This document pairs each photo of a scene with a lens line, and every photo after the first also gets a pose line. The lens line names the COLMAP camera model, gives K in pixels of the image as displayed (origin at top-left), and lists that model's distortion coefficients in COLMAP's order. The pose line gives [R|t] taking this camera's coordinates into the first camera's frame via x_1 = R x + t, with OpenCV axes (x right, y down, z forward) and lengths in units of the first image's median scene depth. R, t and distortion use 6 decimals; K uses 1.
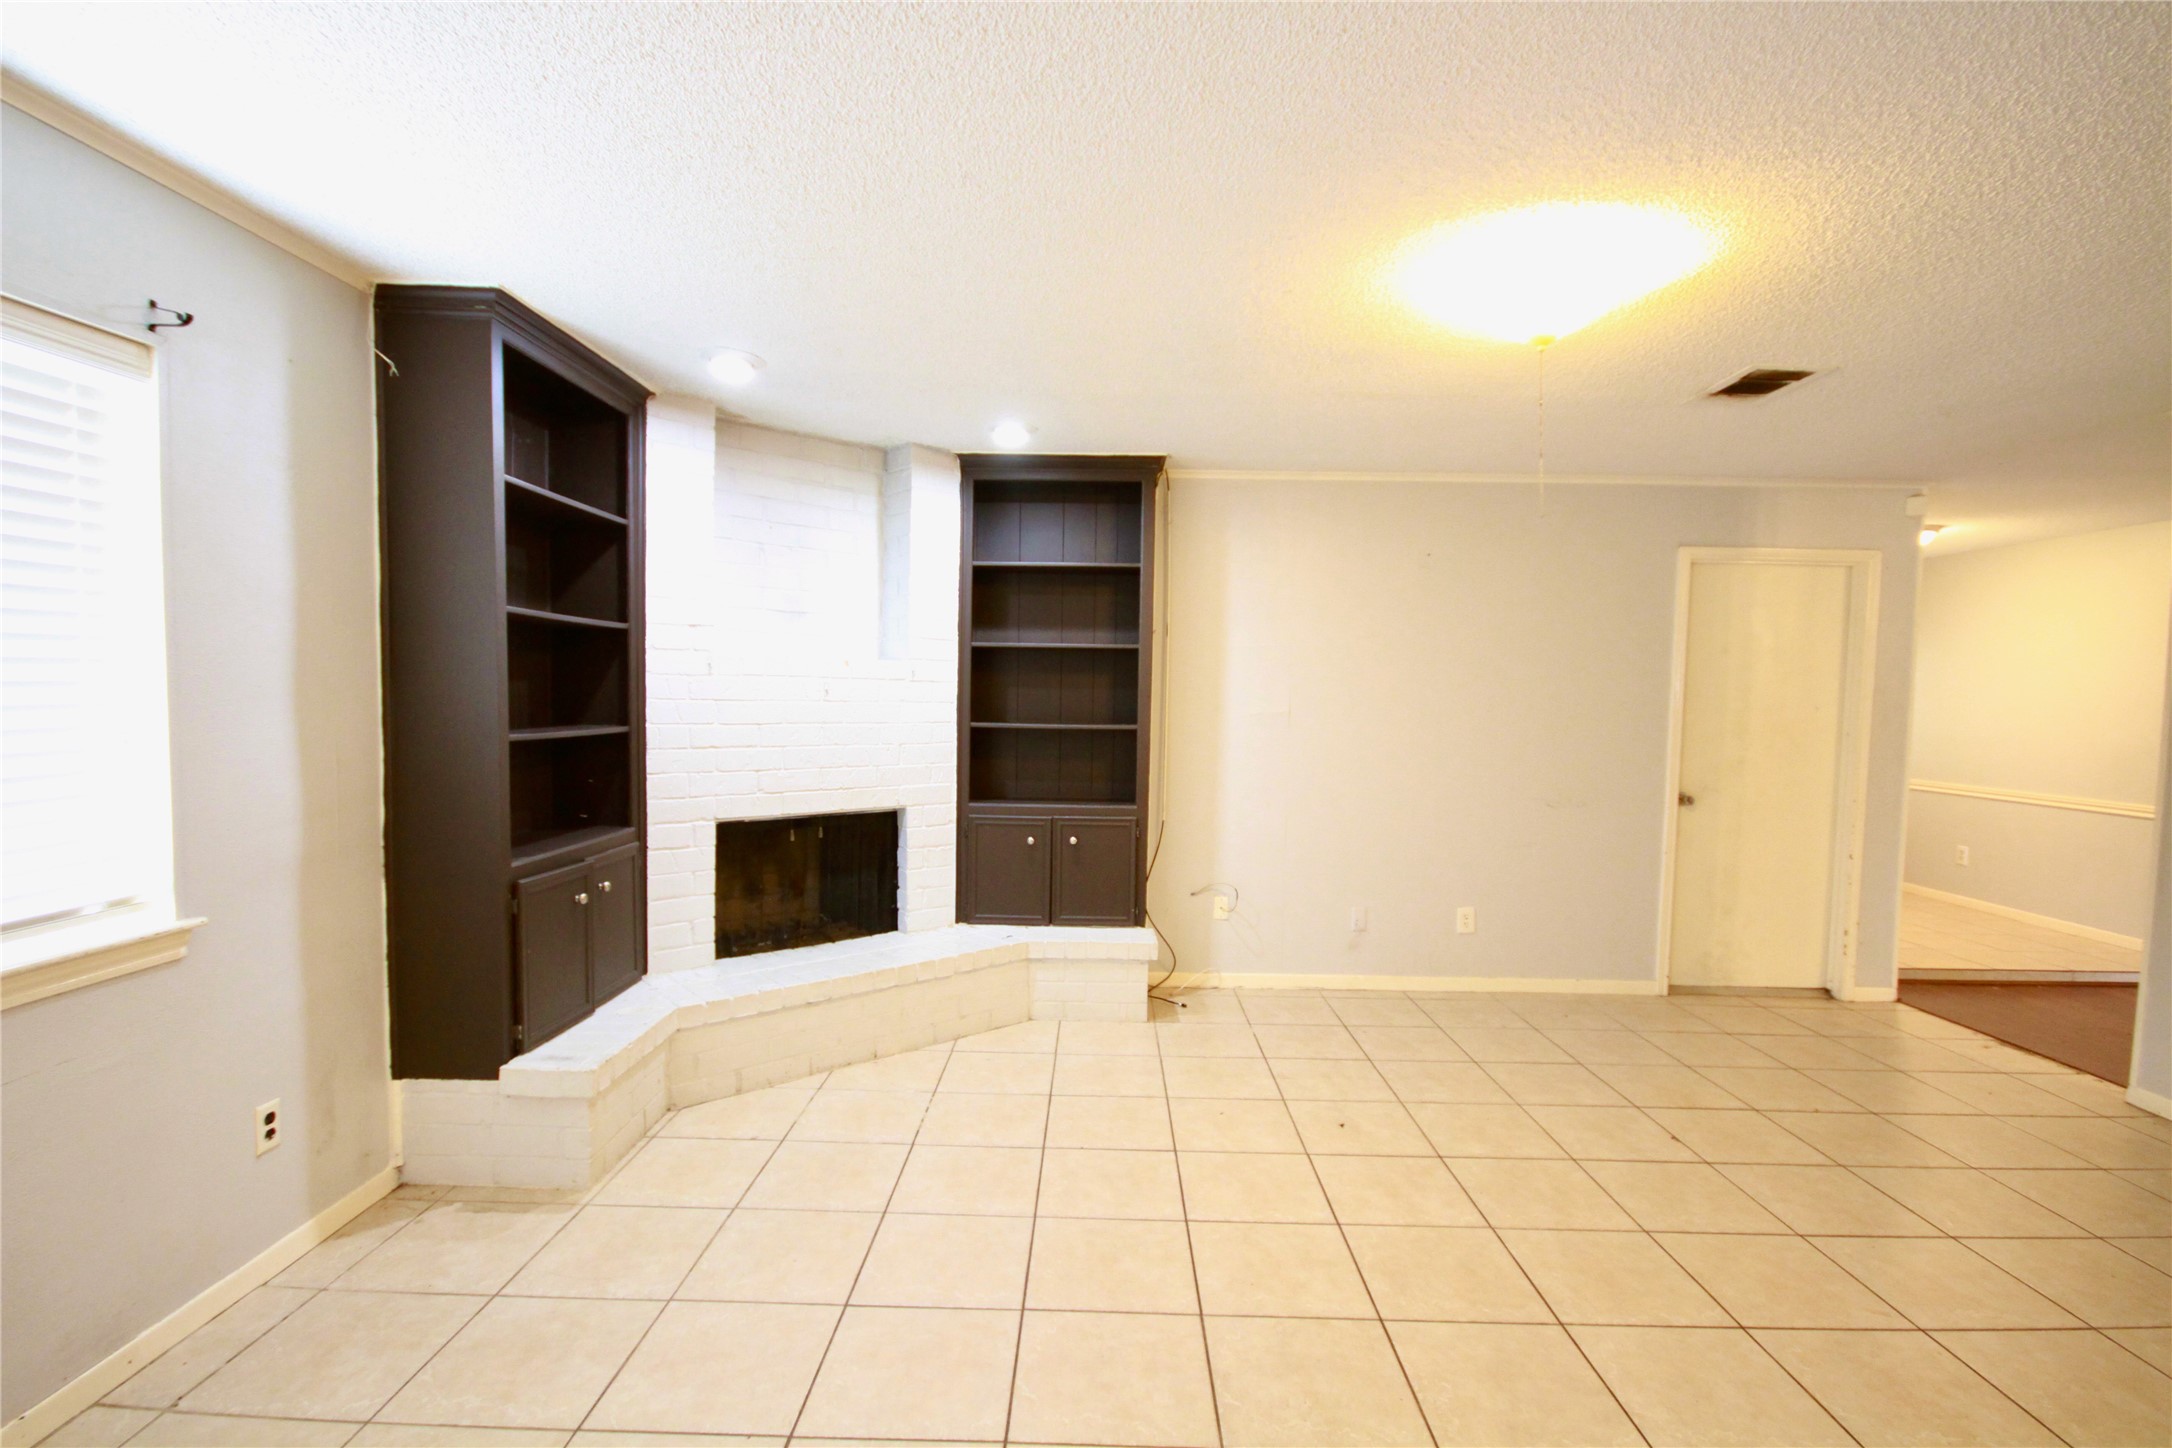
lens RADIAL K [[1006.1, 0, 1086.5], [0, 1006.1, 759.9], [0, 0, 1]] dist [0.010849, -0.013018]
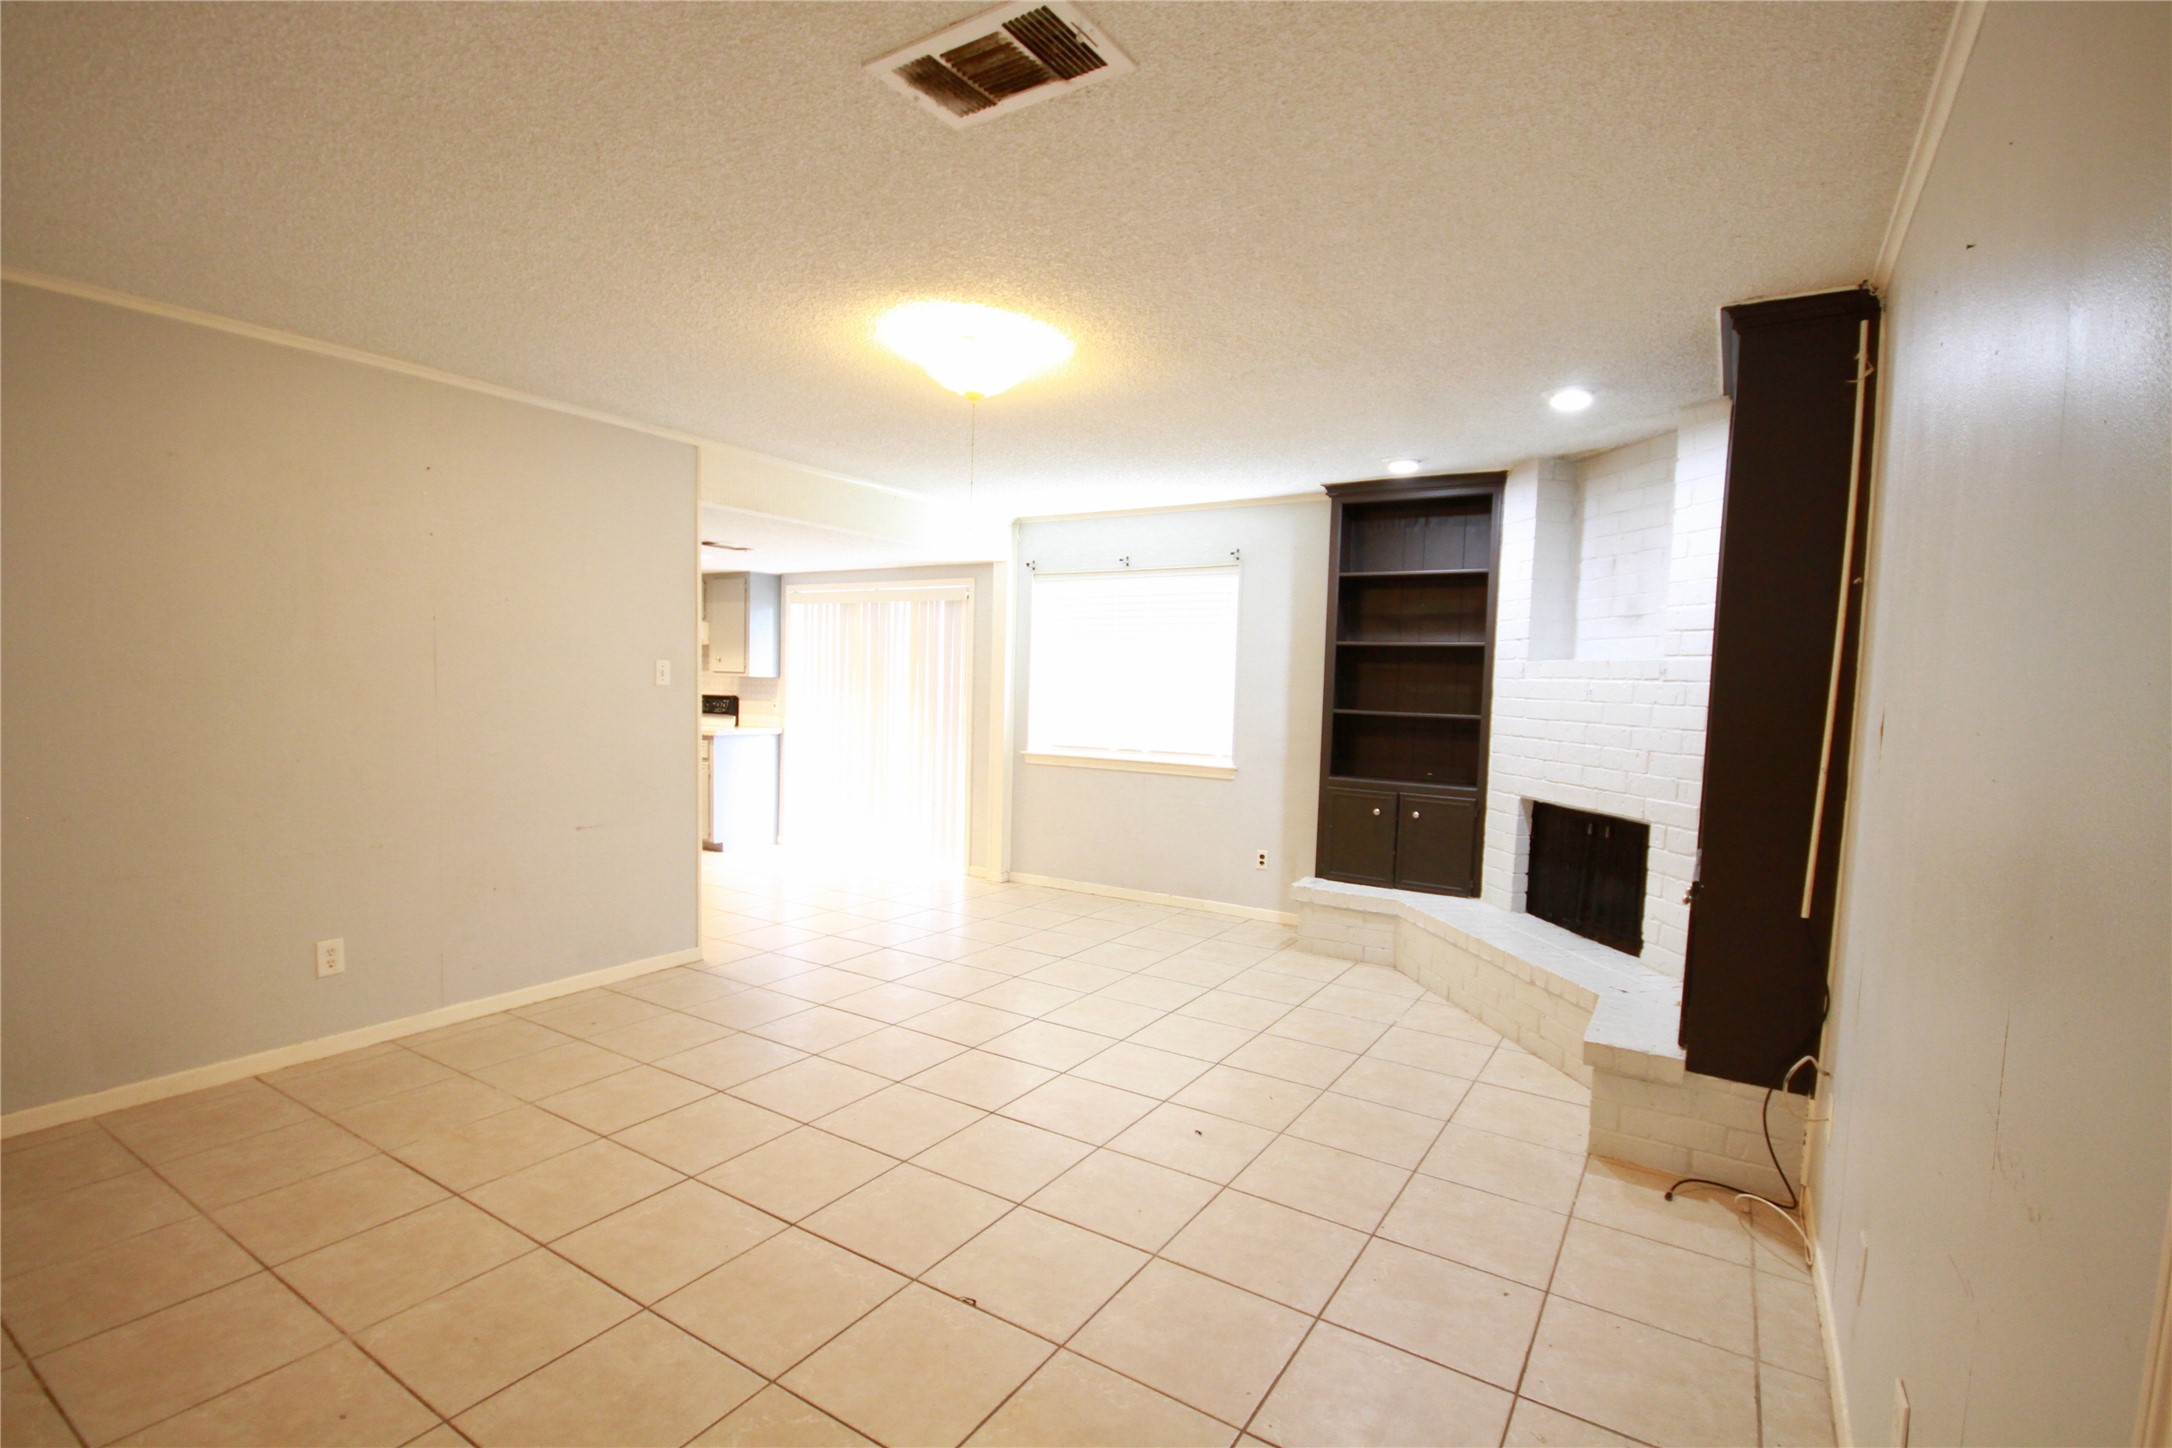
lens RADIAL K [[1006.1, 0, 1088.0], [0, 1006.1, 766.5], [0, 0, 1]] dist [0.010849, -0.013018]
pose [[-0.521479, 0.043852, -0.852137, 0.837700], [-0.094648, 0.989543, 0.108845, -0.052418], [0.847999, 0.137414, -0.511875, 1.030142]]
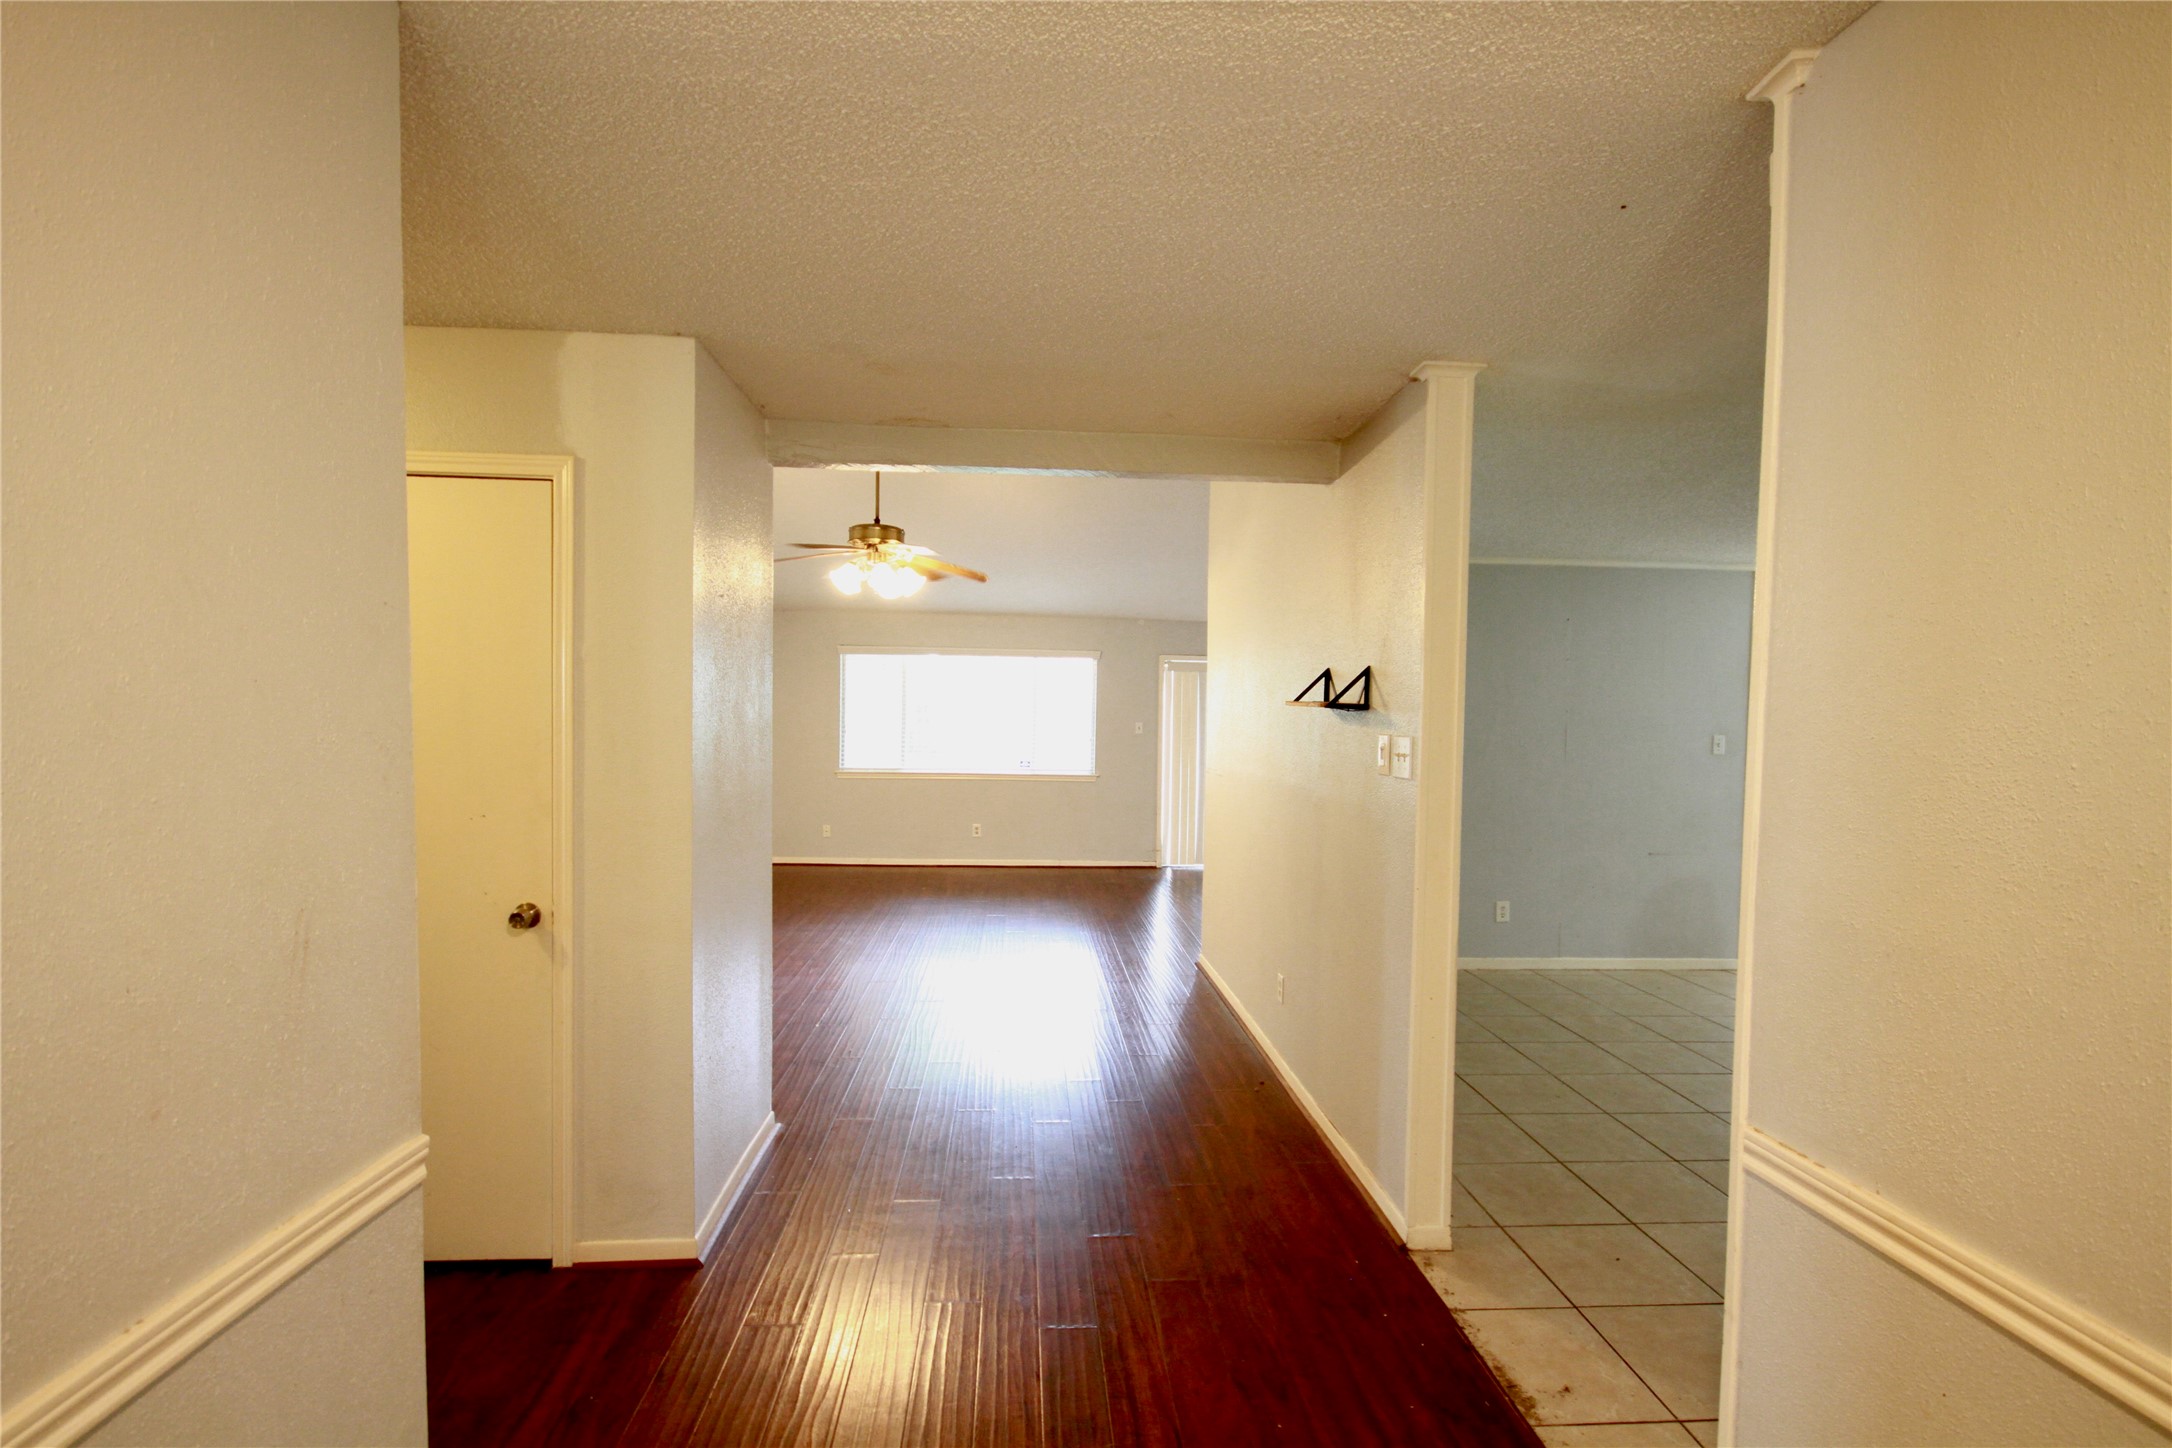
lens RADIAL K [[1006.1, 0, 1089.3], [0, 1006.1, 739.1], [0, 0, 1]] dist [0.010849, -0.013018]
pose [[-0.996158, -0.027723, -0.083072, 1.149293], [-0.035899, 0.994479, 0.098600, -0.104995], [0.079880, 0.101203, -0.991654, 1.412512]]
